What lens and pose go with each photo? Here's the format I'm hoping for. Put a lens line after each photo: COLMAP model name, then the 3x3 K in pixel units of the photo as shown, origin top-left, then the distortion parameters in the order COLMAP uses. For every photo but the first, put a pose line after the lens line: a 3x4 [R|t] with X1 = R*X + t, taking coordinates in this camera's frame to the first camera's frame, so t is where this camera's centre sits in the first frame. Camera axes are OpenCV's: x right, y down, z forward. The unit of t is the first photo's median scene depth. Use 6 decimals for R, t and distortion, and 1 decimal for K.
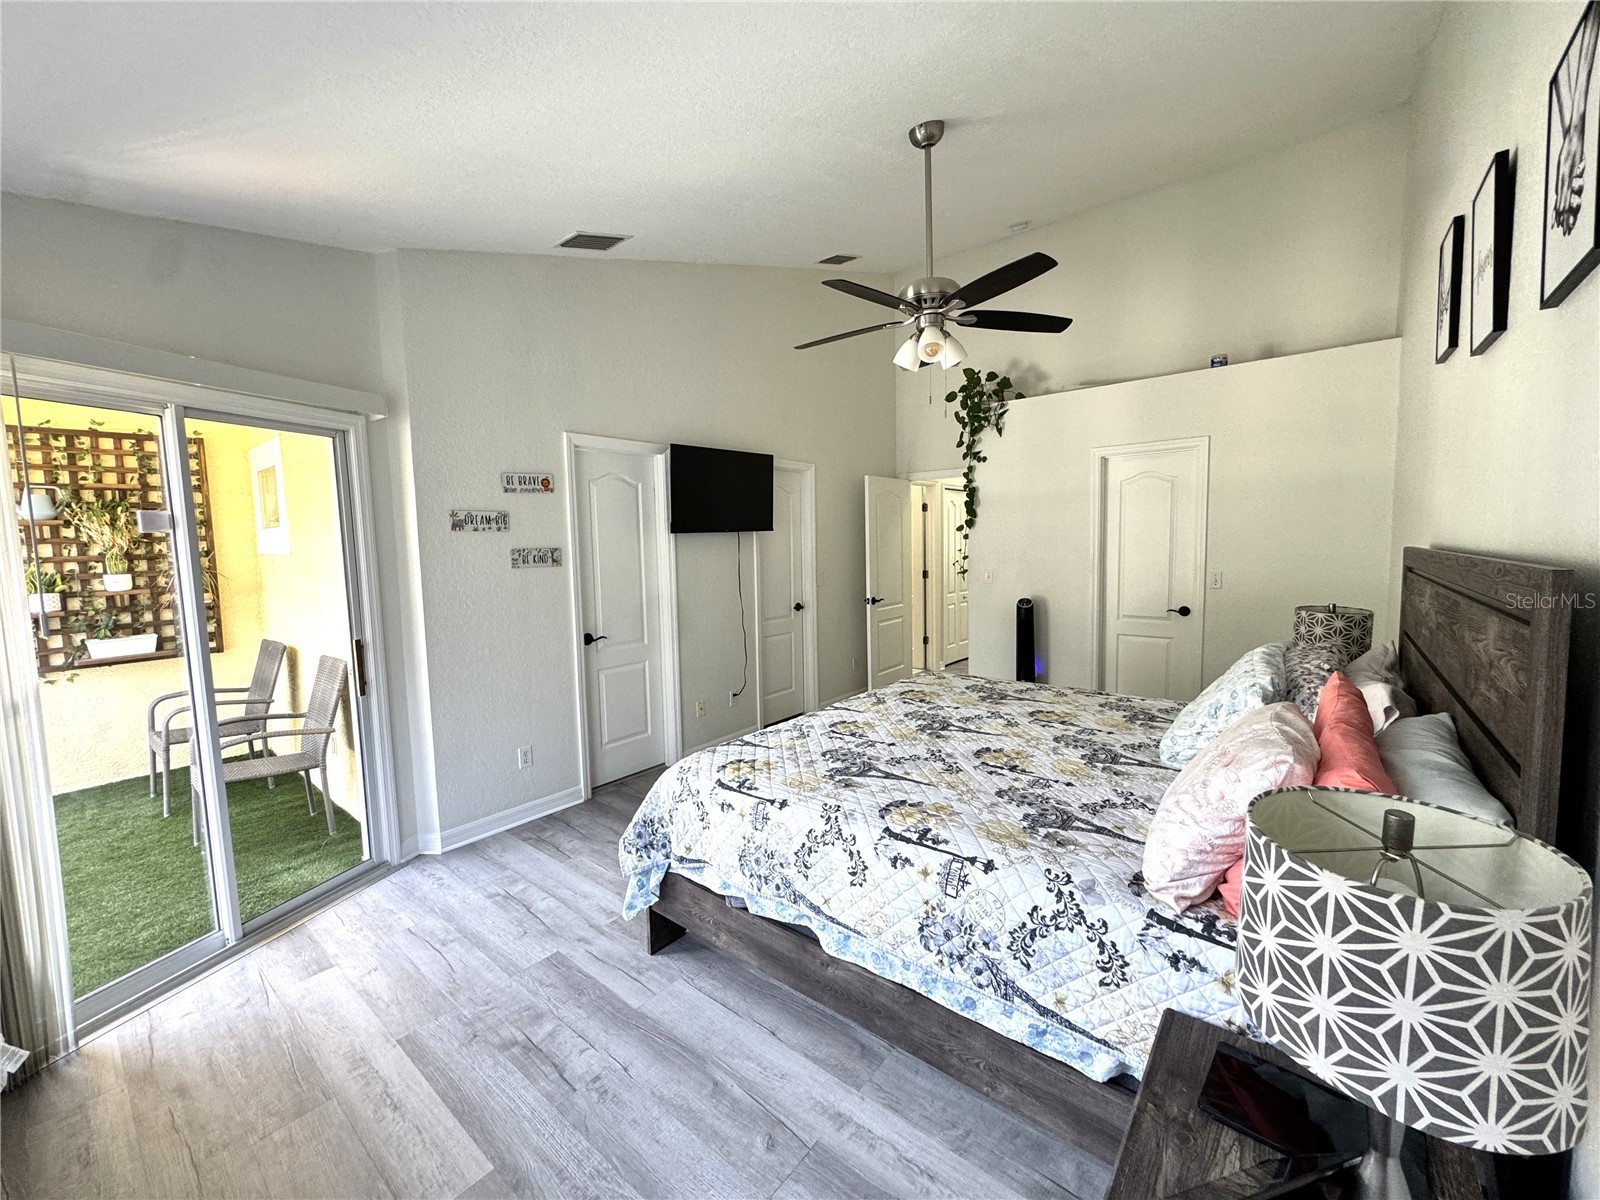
lens RADIAL K [[644.2, 0, 800.8], [0, 644.2, 596.3], [0, 0, 1]] dist [-0.001528, 0.000442]
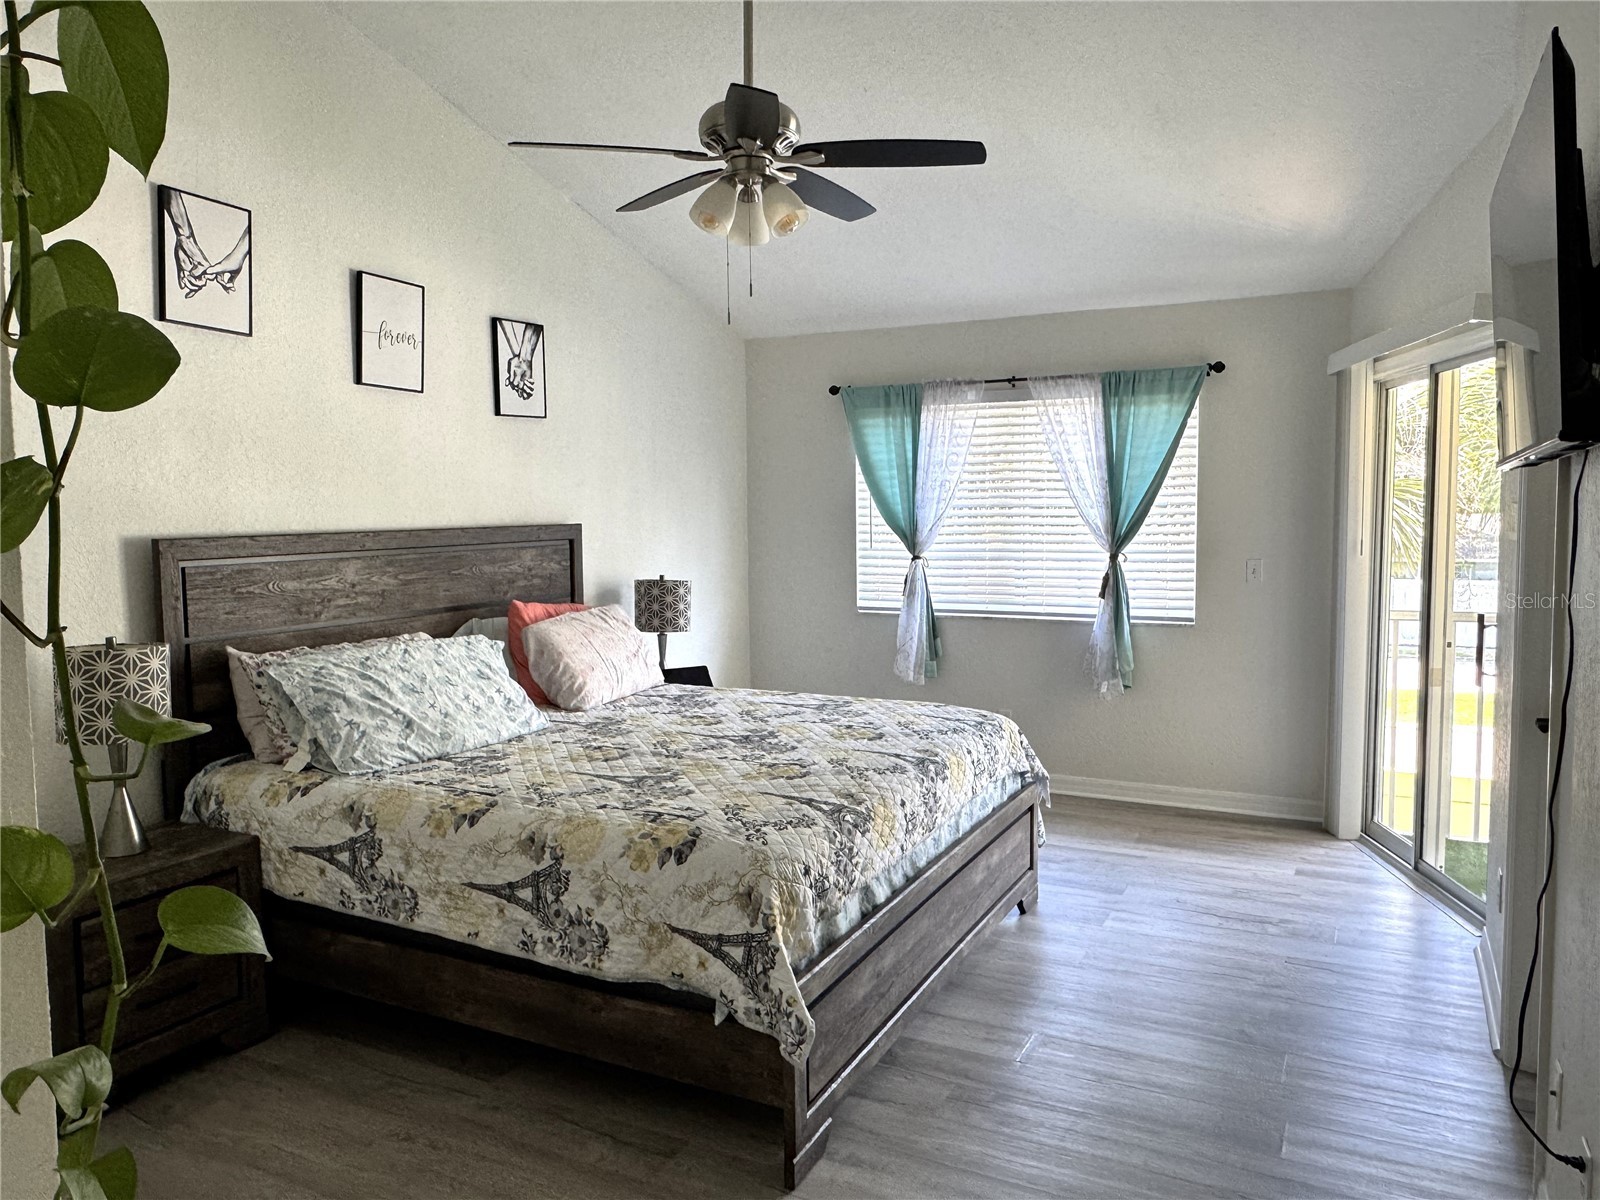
lens RADIAL K [[1124.7, 0, 800.0], [0, 1124.7, 600.0], [0, 0, 1]] dist [0.002534, -0.003244]
pose [[-0.975640, 0.055908, -0.212135, 0.439548], [0.018646, 0.984615, 0.173739, -0.217546], [0.218585, 0.165551, -0.961672, 2.317068]]
